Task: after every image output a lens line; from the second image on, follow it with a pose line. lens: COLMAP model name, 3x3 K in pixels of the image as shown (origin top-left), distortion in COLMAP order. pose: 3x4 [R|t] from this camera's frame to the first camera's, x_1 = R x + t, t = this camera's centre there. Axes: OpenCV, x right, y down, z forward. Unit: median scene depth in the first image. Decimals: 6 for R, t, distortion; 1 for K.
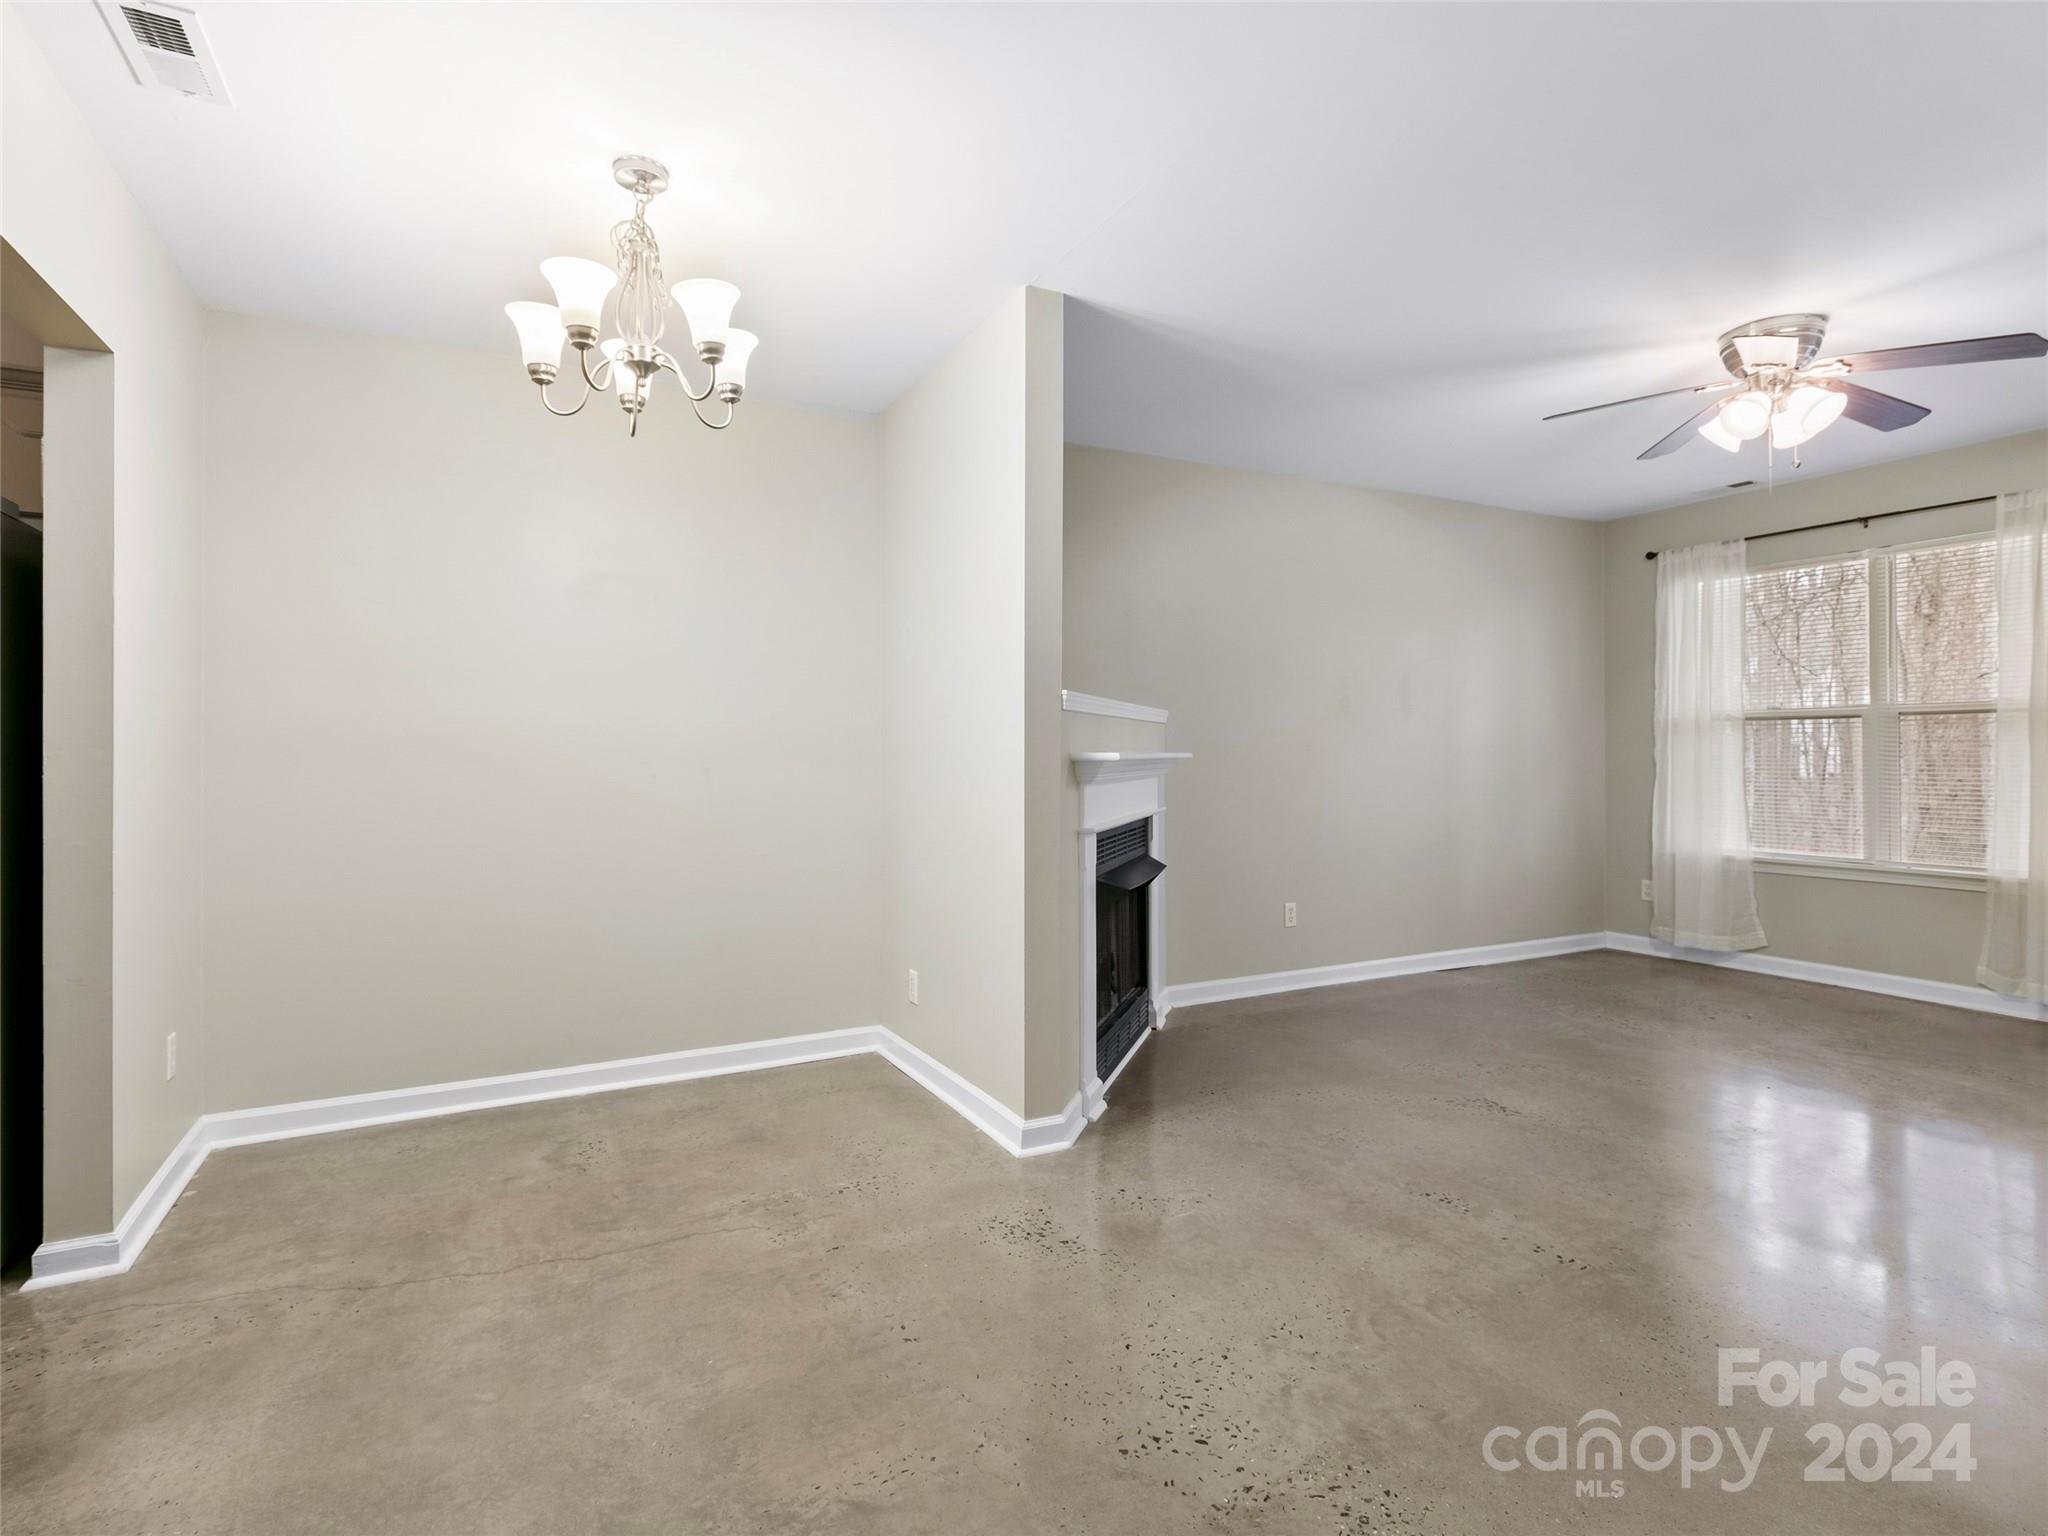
lens RADIAL K [[1039.5, 0, 1026.7], [0, 1039.5, 745.8], [0, 0, 1]] dist [0.001840, -0.000024]
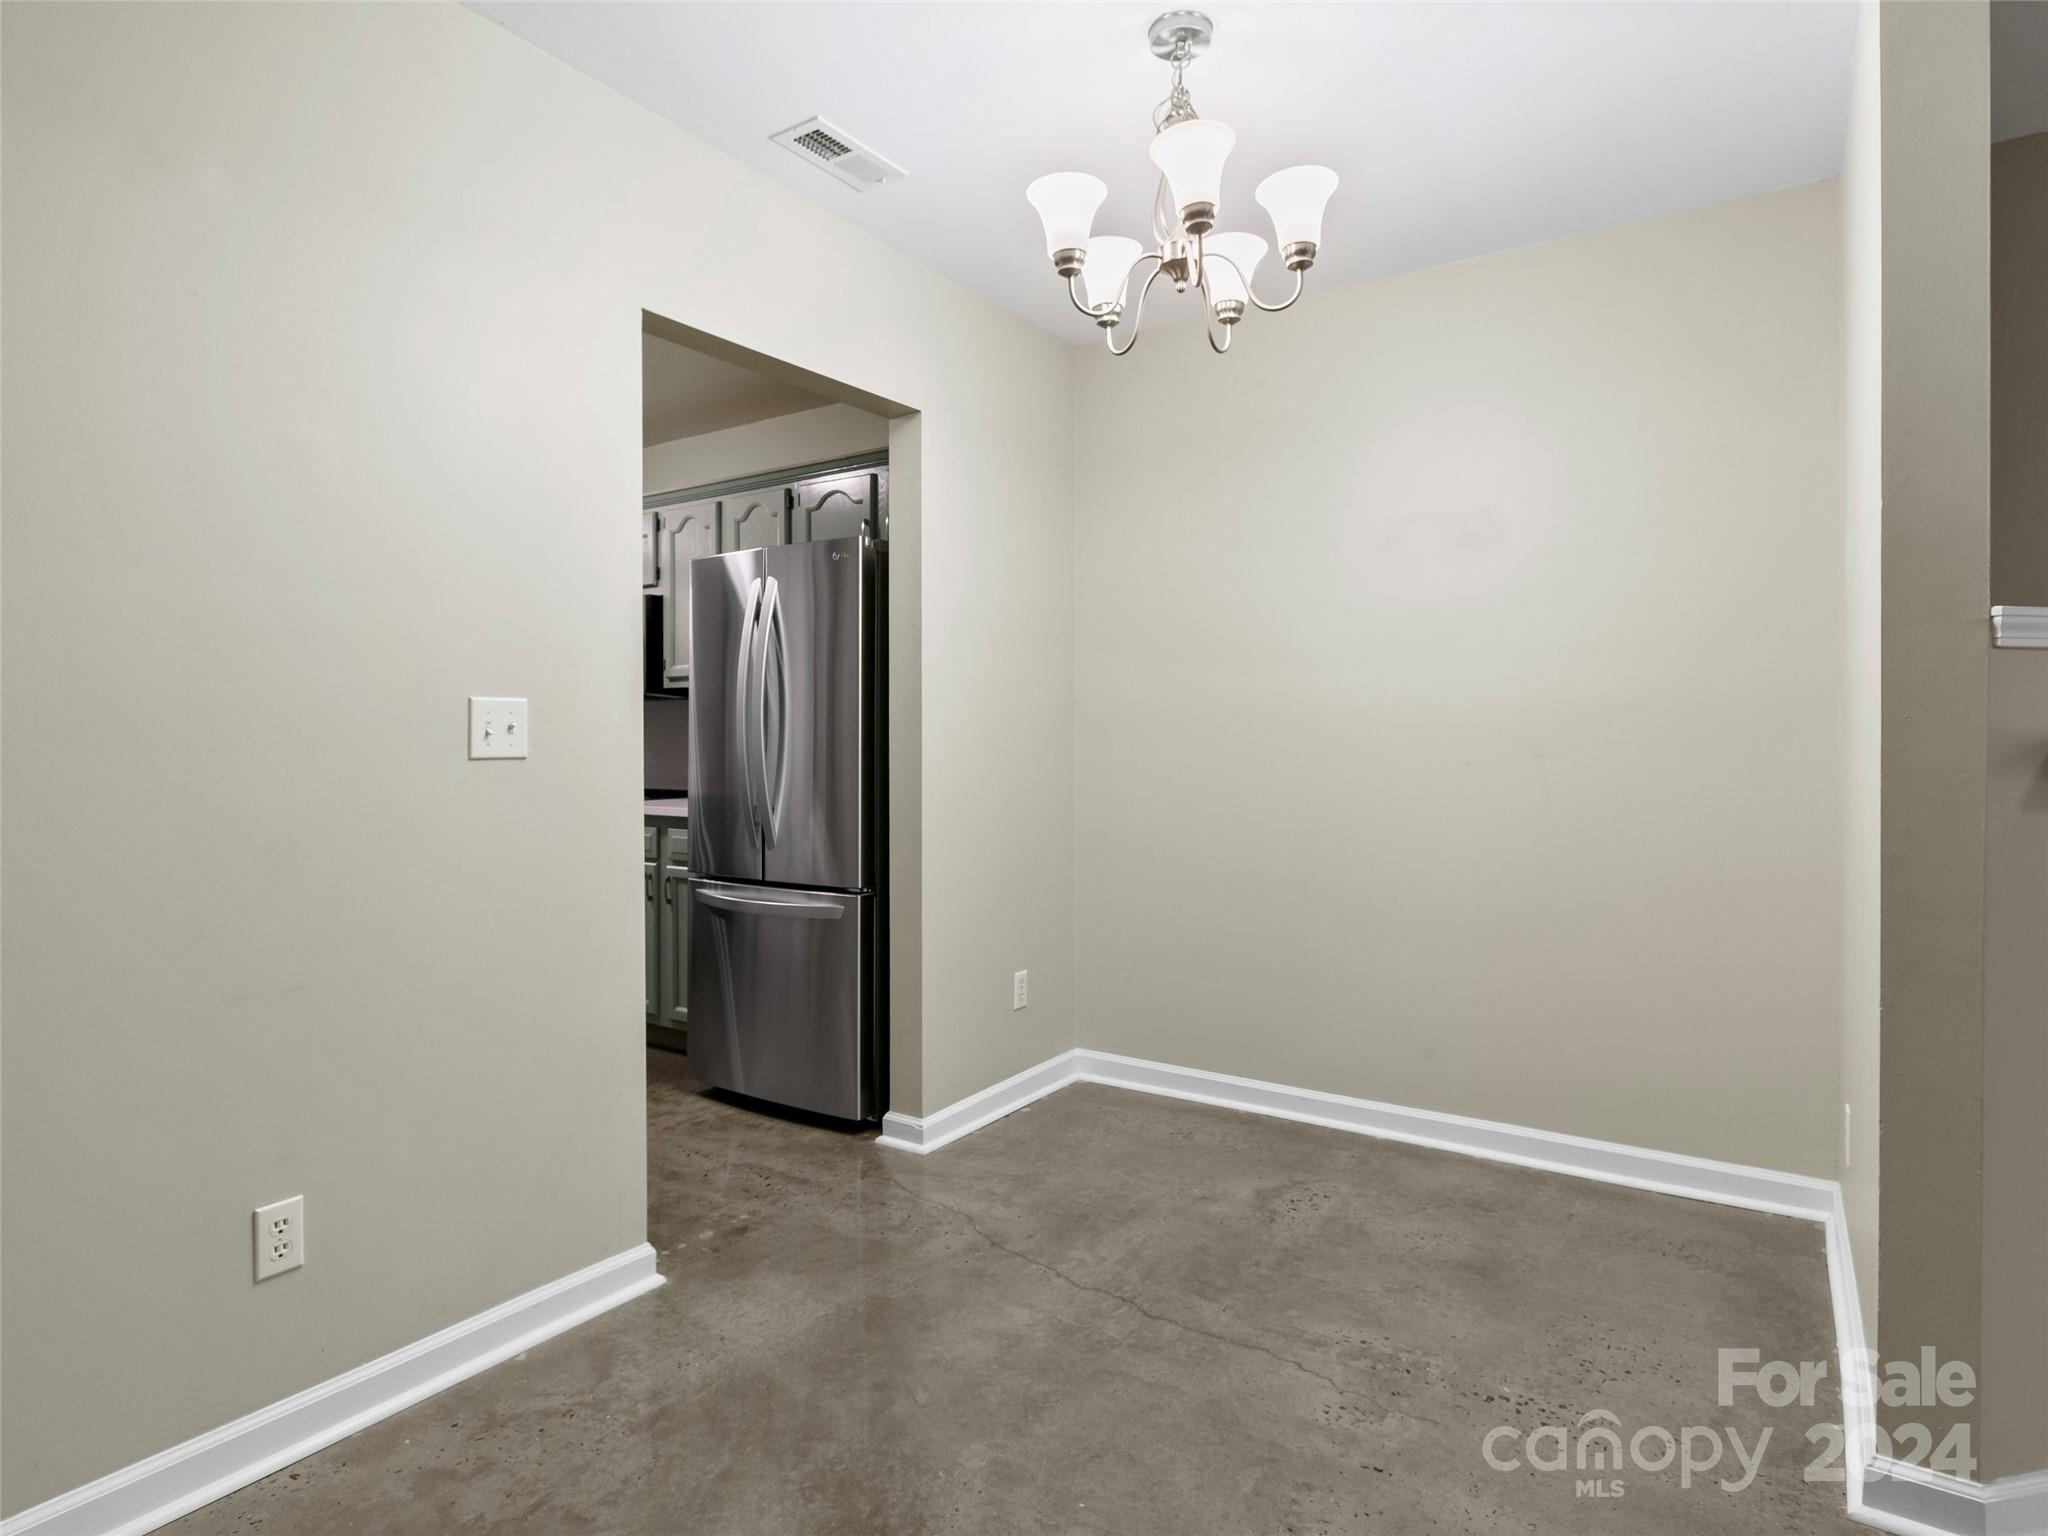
lens RADIAL K [[1113.6, 0, 1017.9], [0, 1113.6, 739.1], [0, 0, 1]] dist [-0.003130, -0.000064]
pose [[0.479735, 0.004880, -0.877400, 0.219451], [0.003675, 0.999965, 0.007570, 0.001366], [0.877406, -0.006856, 0.479700, 0.295486]]
